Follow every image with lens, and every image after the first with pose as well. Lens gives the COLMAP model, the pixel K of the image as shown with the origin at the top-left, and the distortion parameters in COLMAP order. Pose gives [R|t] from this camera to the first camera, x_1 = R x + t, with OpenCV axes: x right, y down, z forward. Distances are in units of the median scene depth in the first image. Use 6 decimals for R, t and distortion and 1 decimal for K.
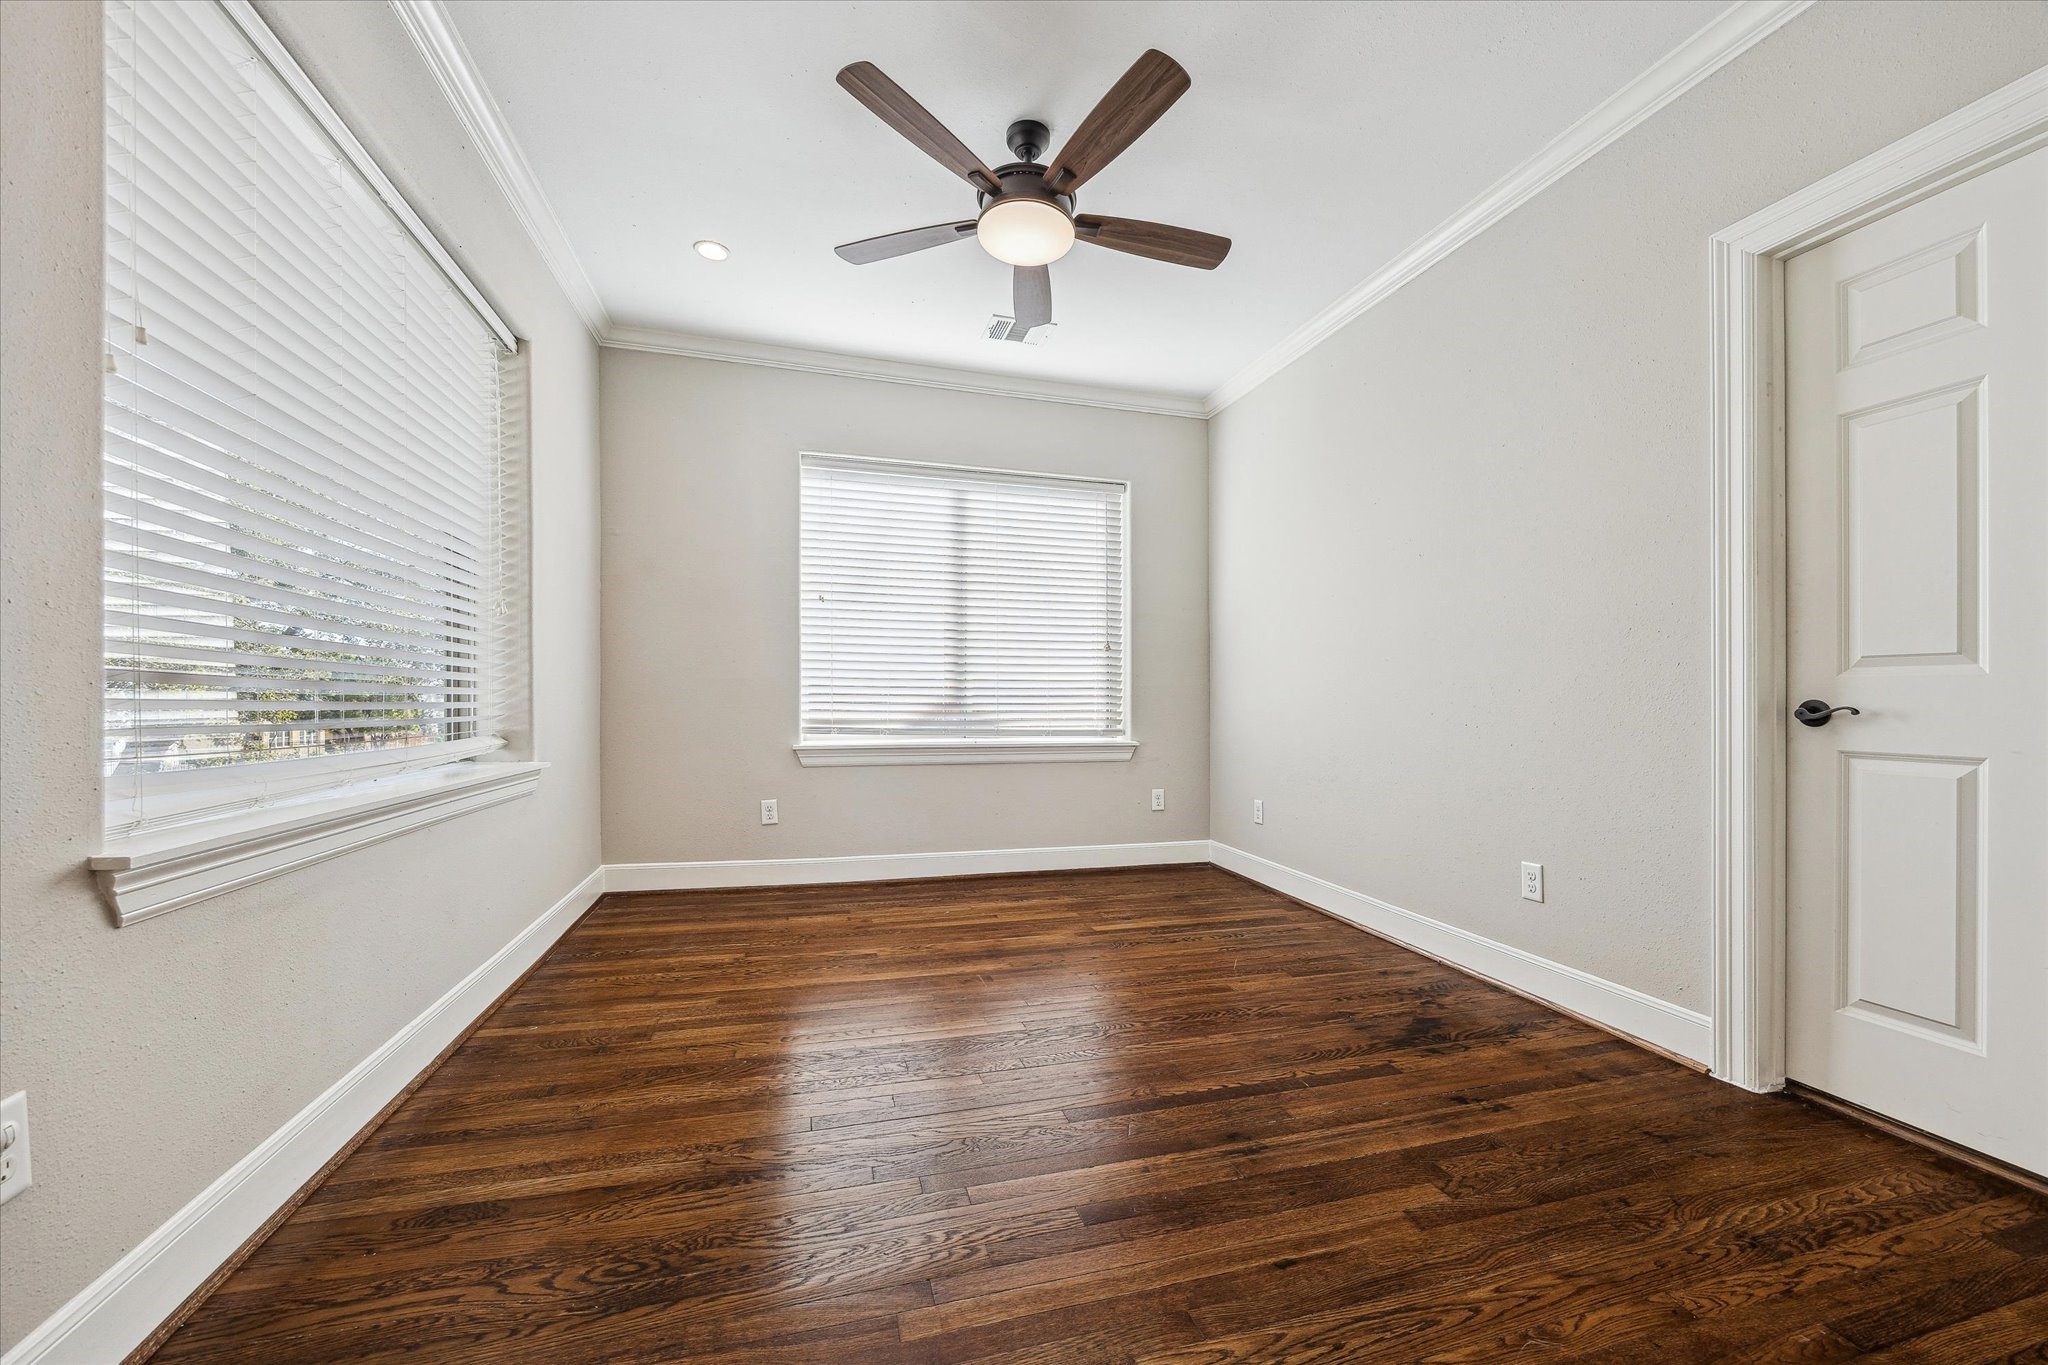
lens RADIAL K [[796.3, 0, 1024.7], [0, 796.3, 701.0], [0, 0, 1]] dist [-0.009154, -0.000083]
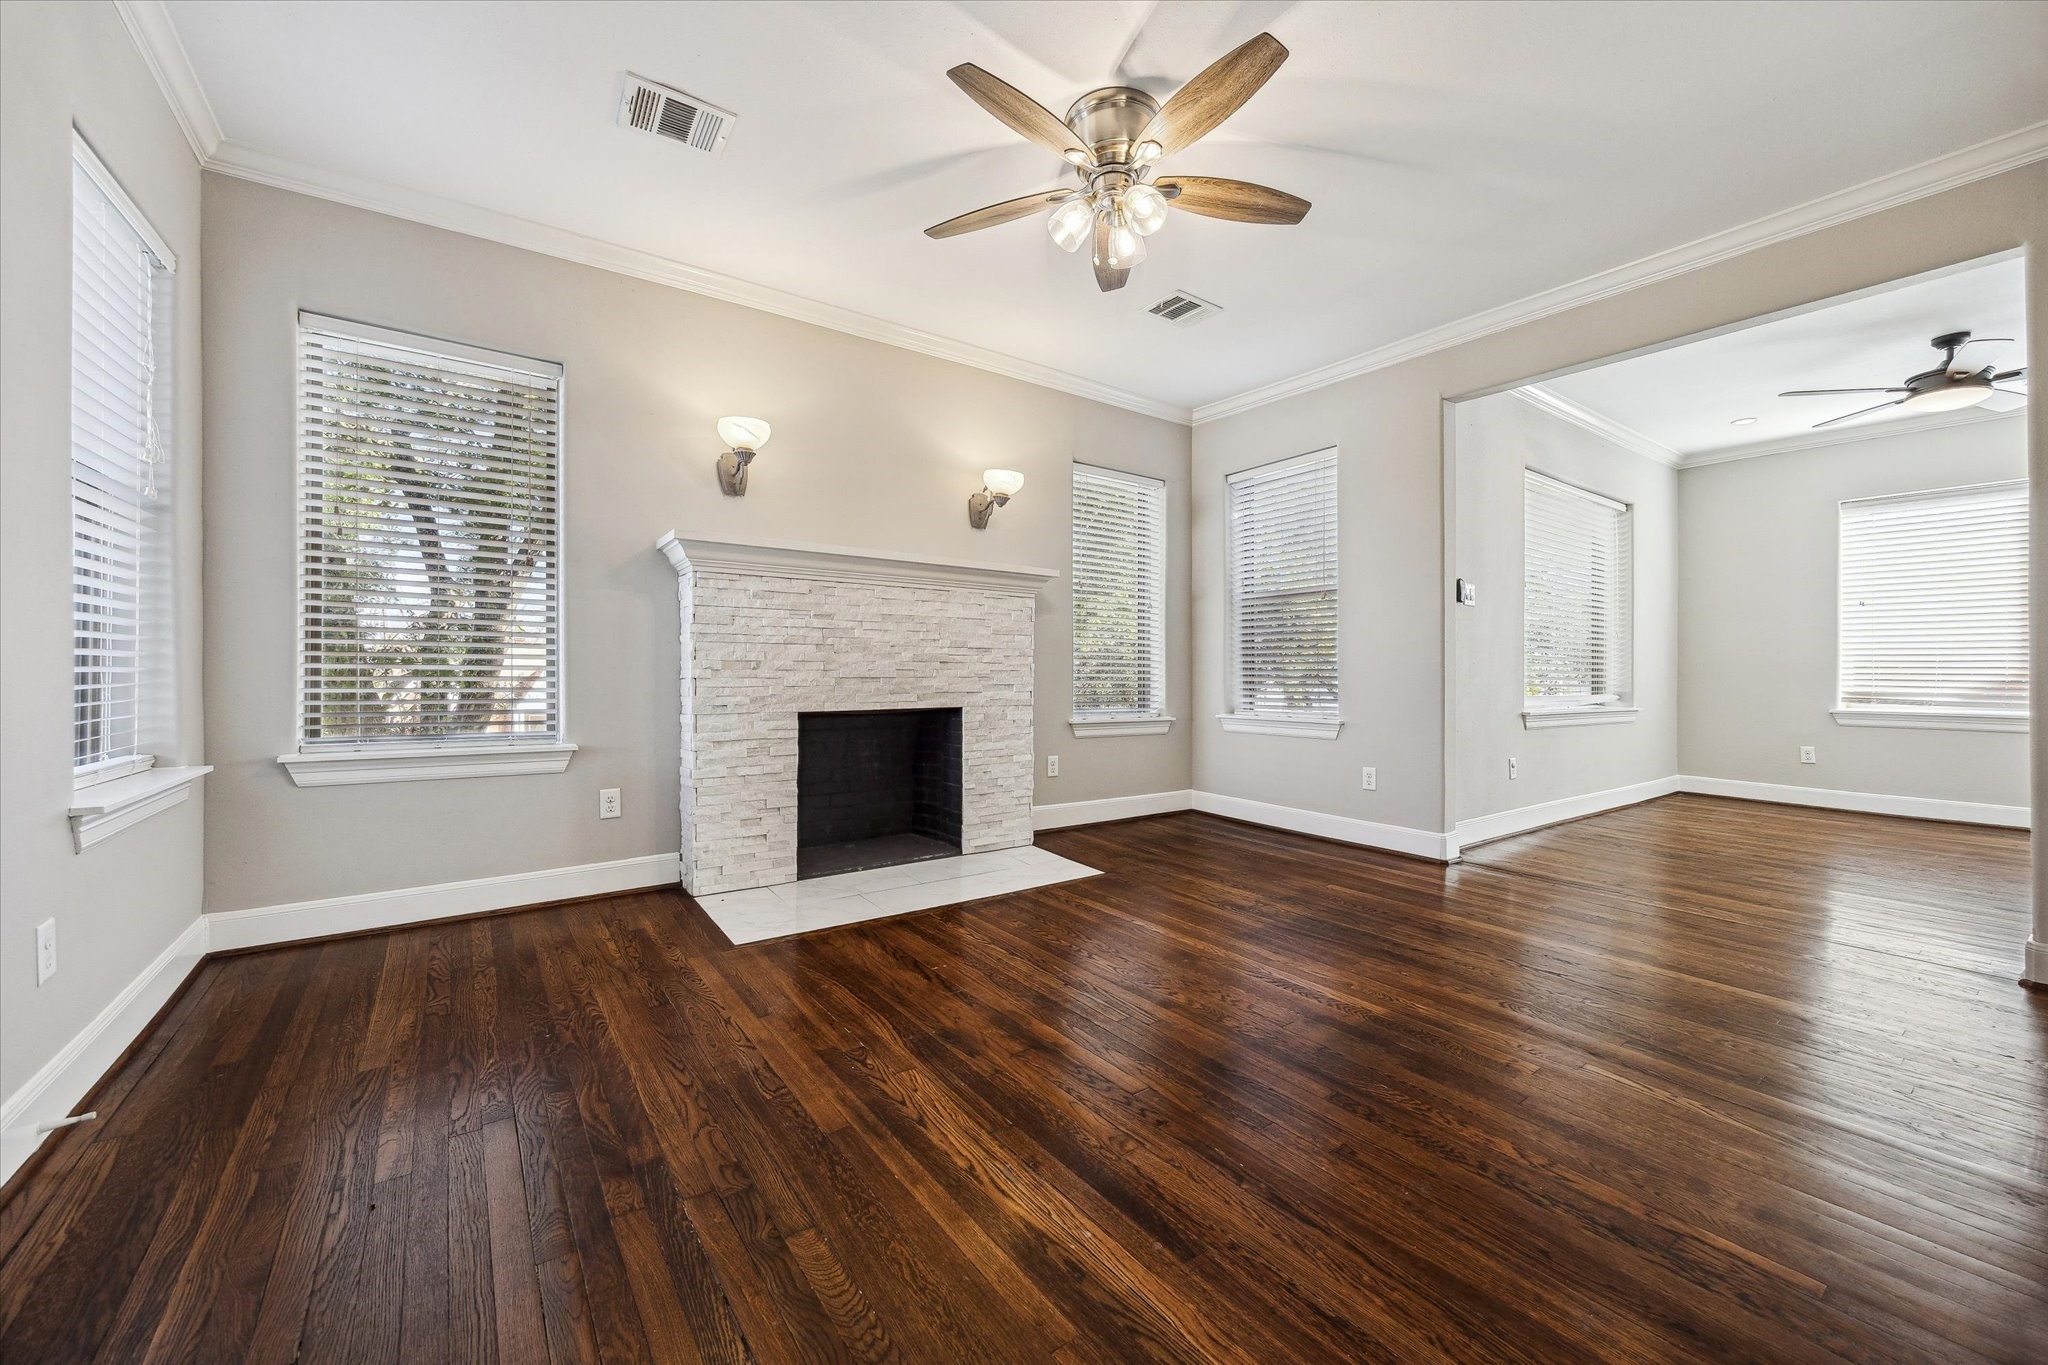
lens RADIAL K [[796.3, 0, 1035.0], [0, 796.3, 685.6], [0, 0, 1]] dist [-0.009154, -0.000083]
pose [[0.338570, 0.020193, -0.940725, 0.570622], [-0.001804, 0.999782, 0.020811, -0.014250], [0.940939, -0.005349, 0.338533, -0.835239]]
